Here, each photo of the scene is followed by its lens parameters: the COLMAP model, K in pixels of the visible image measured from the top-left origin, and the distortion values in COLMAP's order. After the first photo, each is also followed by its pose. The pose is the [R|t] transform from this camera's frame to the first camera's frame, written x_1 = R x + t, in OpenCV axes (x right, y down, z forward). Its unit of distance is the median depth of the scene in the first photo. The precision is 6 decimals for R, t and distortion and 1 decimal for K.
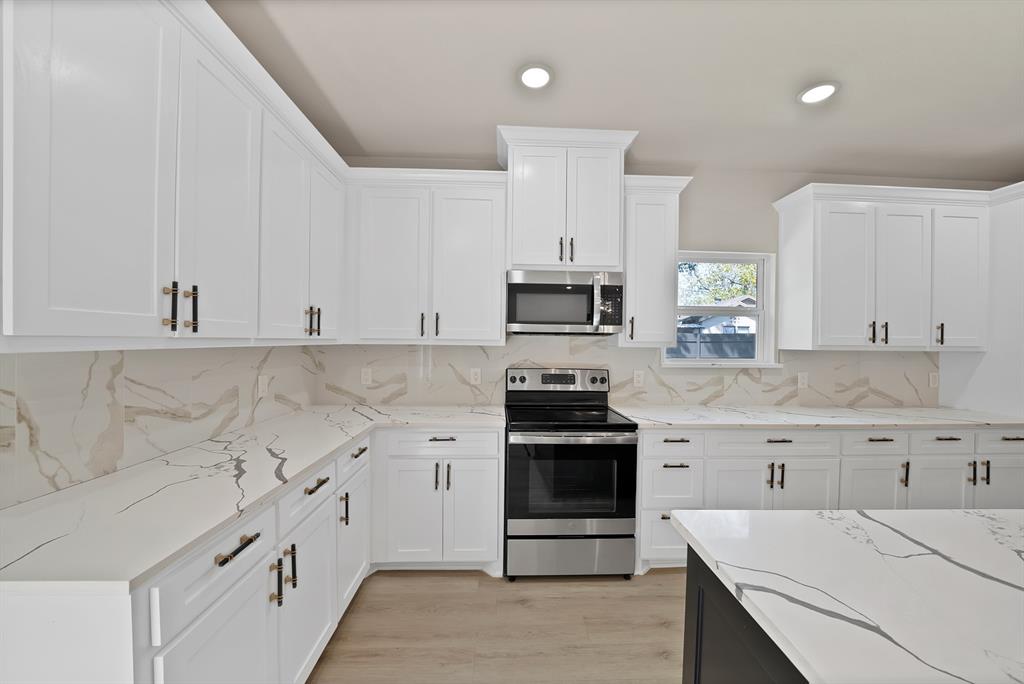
lens RADIAL K [[376.1, 0, 516.0], [0, 376.1, 342.1], [0, 0, 1]] dist [-0.018249, 0.000951]
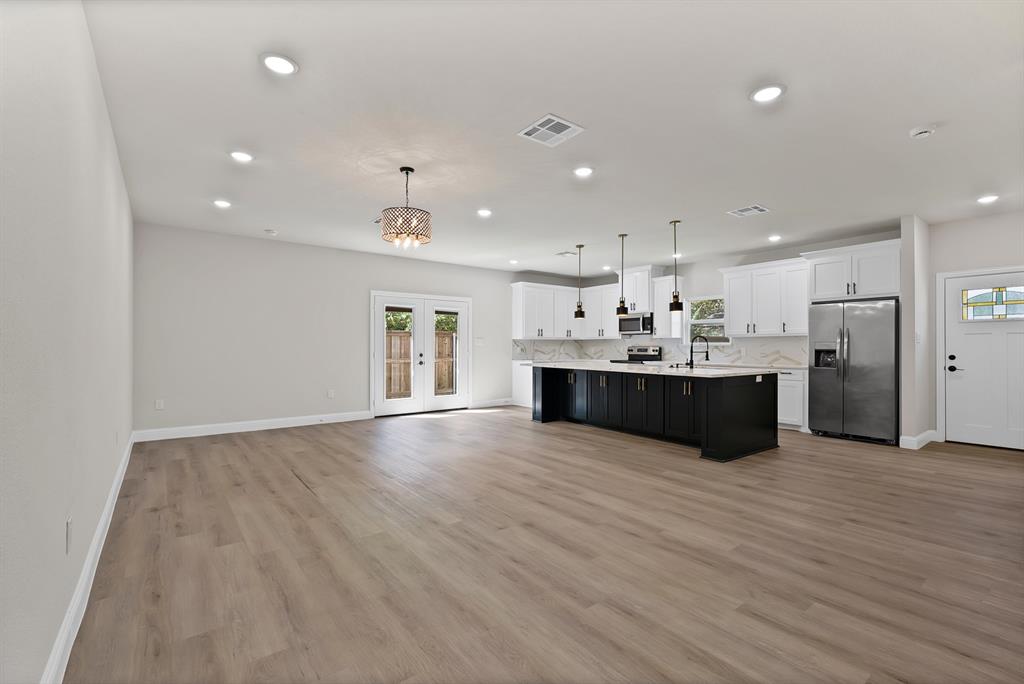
lens RADIAL K [[456.4, 0, 509.6], [0, 456.4, 345.6], [0, 0, 1]] dist [0.002210, 0.000002]
pose [[0.573336, -0.016702, -0.819150, 2.509821], [0.007535, 0.999857, -0.015113, 0.115411], [0.819286, 0.002492, 0.573380, -1.894212]]
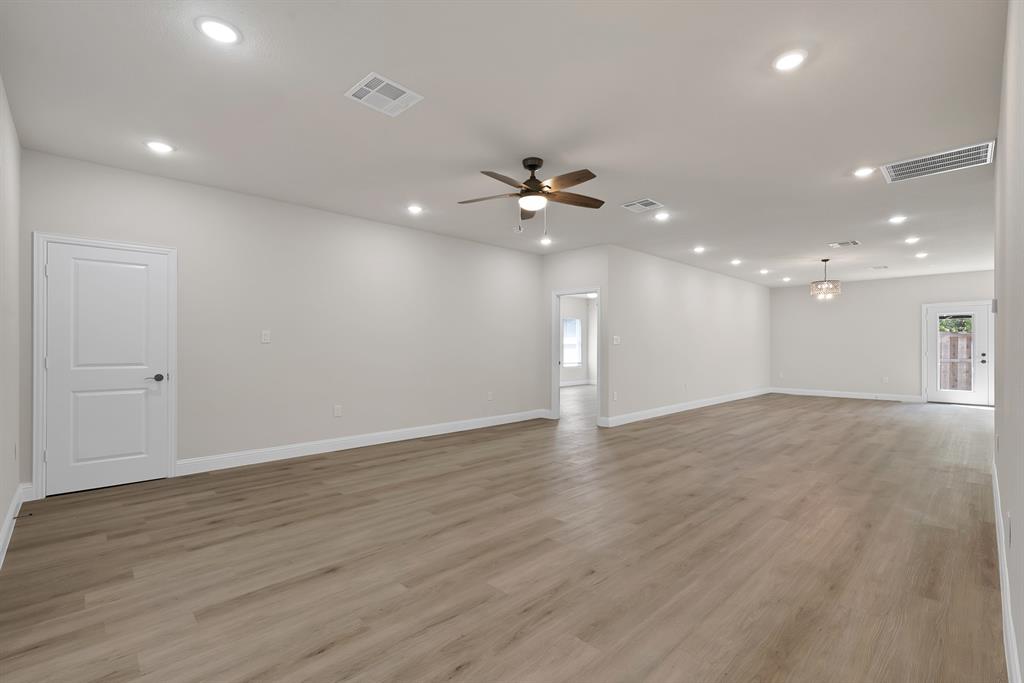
lens RADIAL K [[459.4, 0, 509.8], [0, 459.4, 347.3], [0, 0, 1]] dist [0.002381, 0.000822]
pose [[-0.746274, -0.014019, -0.665491, 4.759792], [-0.012136, 0.999899, -0.007455, 0.142747], [0.665528, 0.002513, -0.746368, -0.346585]]
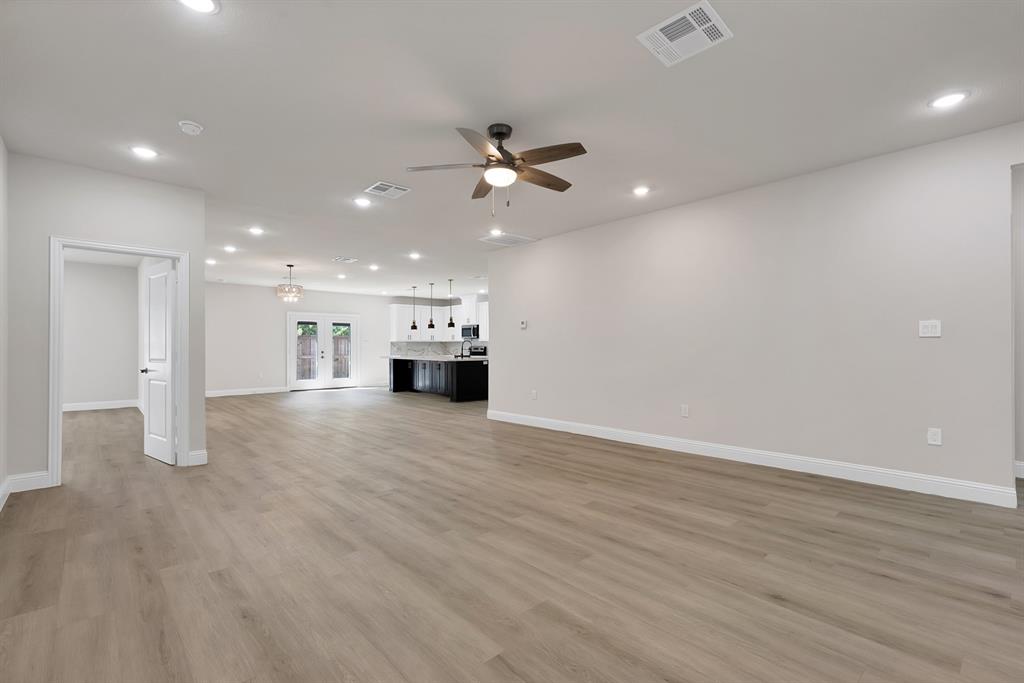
lens RADIAL K [[459.4, 0, 514.2], [0, 459.4, 339.2], [0, 0, 1]] dist [0.002381, 0.000822]
pose [[0.649279, -0.028339, -0.760022, 4.730545], [0.010336, 0.999542, -0.028440, 0.152694], [0.760480, 0.010609, 0.649275, -2.243475]]
